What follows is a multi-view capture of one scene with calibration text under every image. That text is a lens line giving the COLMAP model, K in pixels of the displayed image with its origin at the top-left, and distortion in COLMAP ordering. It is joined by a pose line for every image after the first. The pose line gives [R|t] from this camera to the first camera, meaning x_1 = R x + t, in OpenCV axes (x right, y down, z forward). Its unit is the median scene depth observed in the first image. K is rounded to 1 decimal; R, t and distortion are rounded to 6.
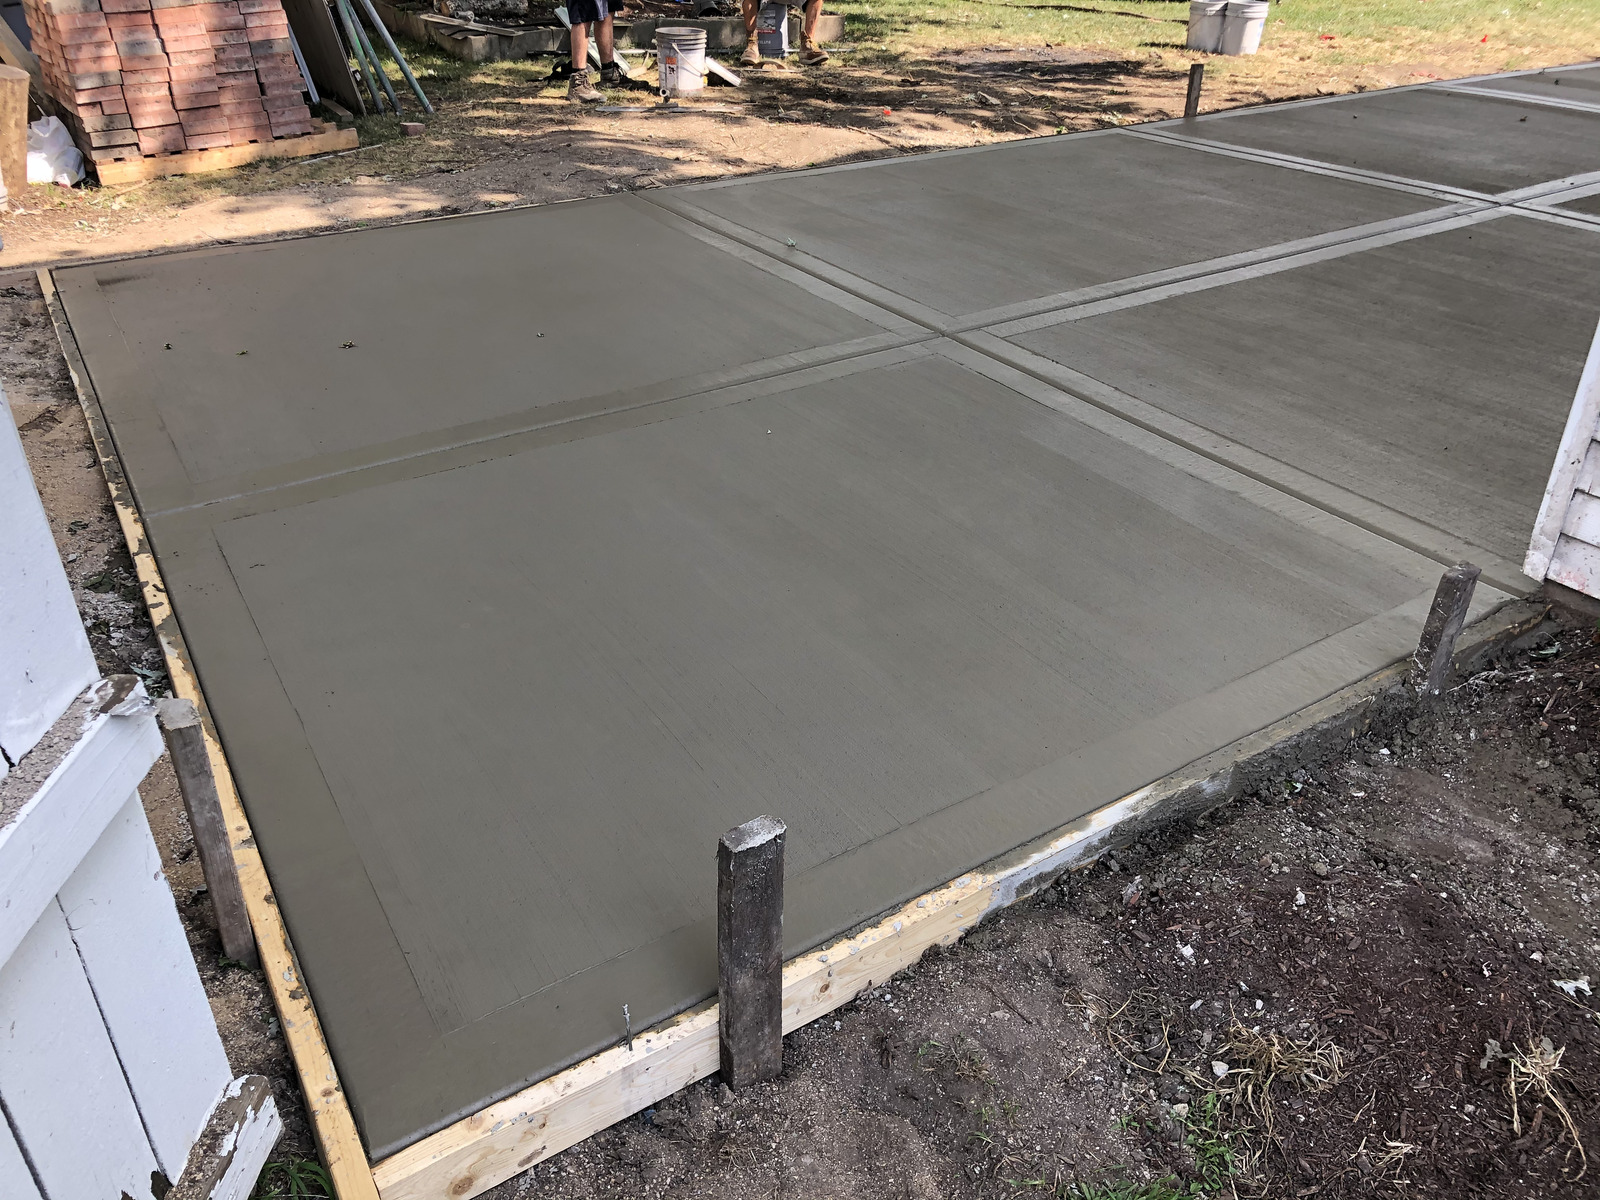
lens RADIAL K [[1303.1, 0, 800.0], [0, 1303.1, 600.0], [0, 0, 1]] dist [0.014830, 0.012569]
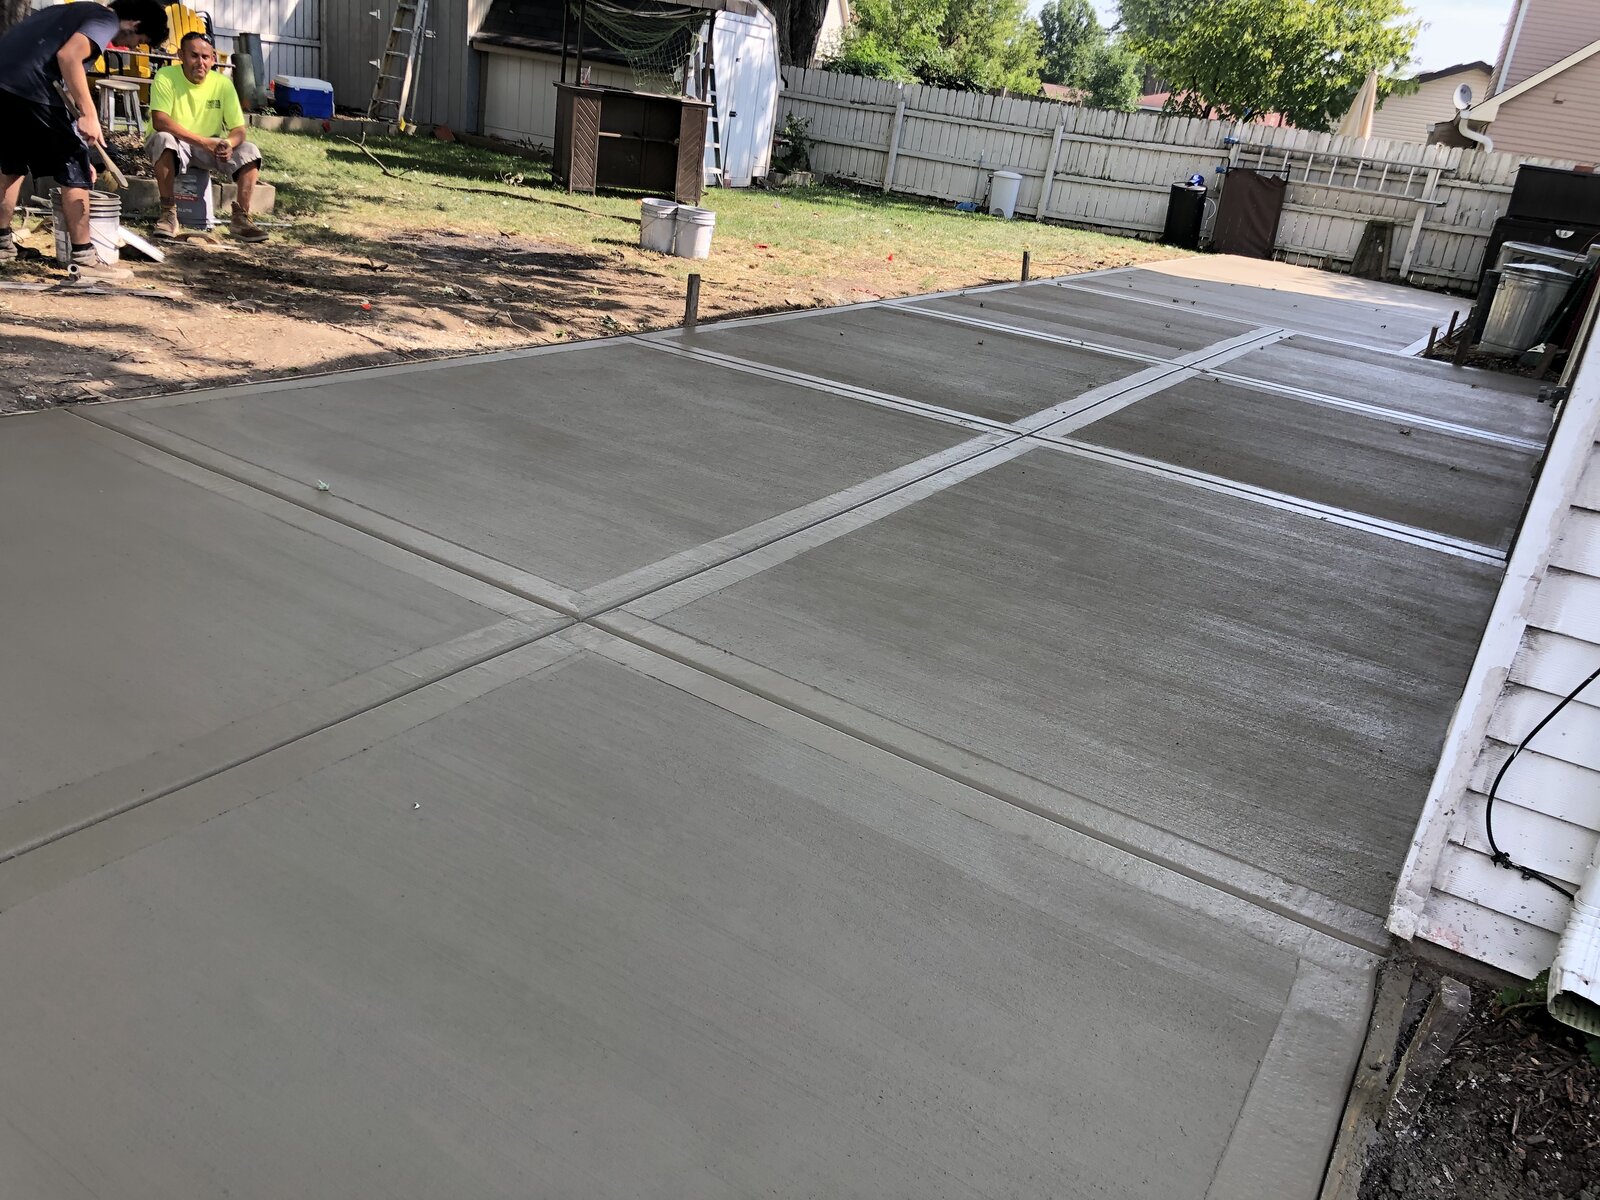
lens RADIAL K [[1318.1, 0, 800.0], [0, 1318.1, 600.0], [0, 0, 1]] dist [0.078587, -0.008837]
pose [[0.905159, -0.050407, 0.422074, -0.089855], [0.101213, 0.989944, -0.098830, -0.096087], [-0.412848, 0.132176, 0.901158, 0.159176]]
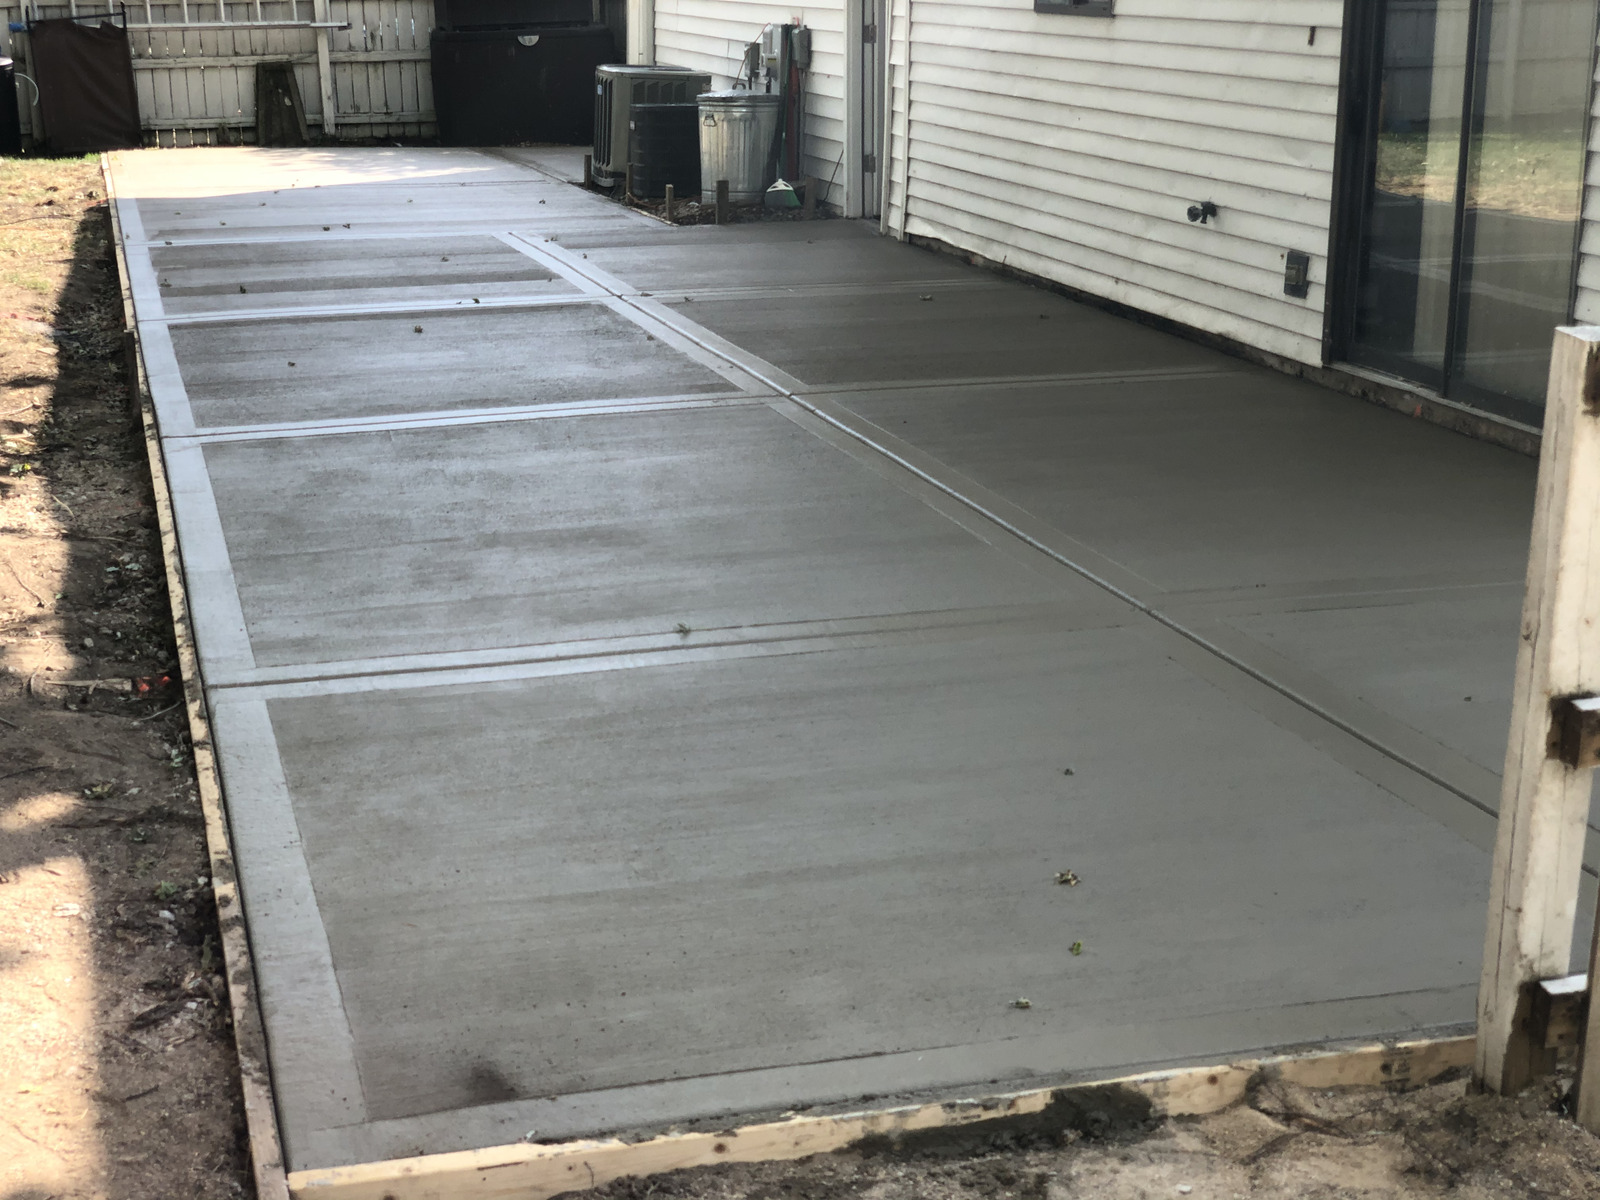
lens RADIAL K [[2428.8, 0, 800.0], [0, 2428.8, 600.0], [0, 0, 1]] dist [0.420099, -1.746105]
pose [[0.309511, -0.268233, 0.912280, -1.221390], [0.494344, 0.864942, 0.086598, -0.390029], [-0.812297, 0.424177, 0.400308, 0.484283]]
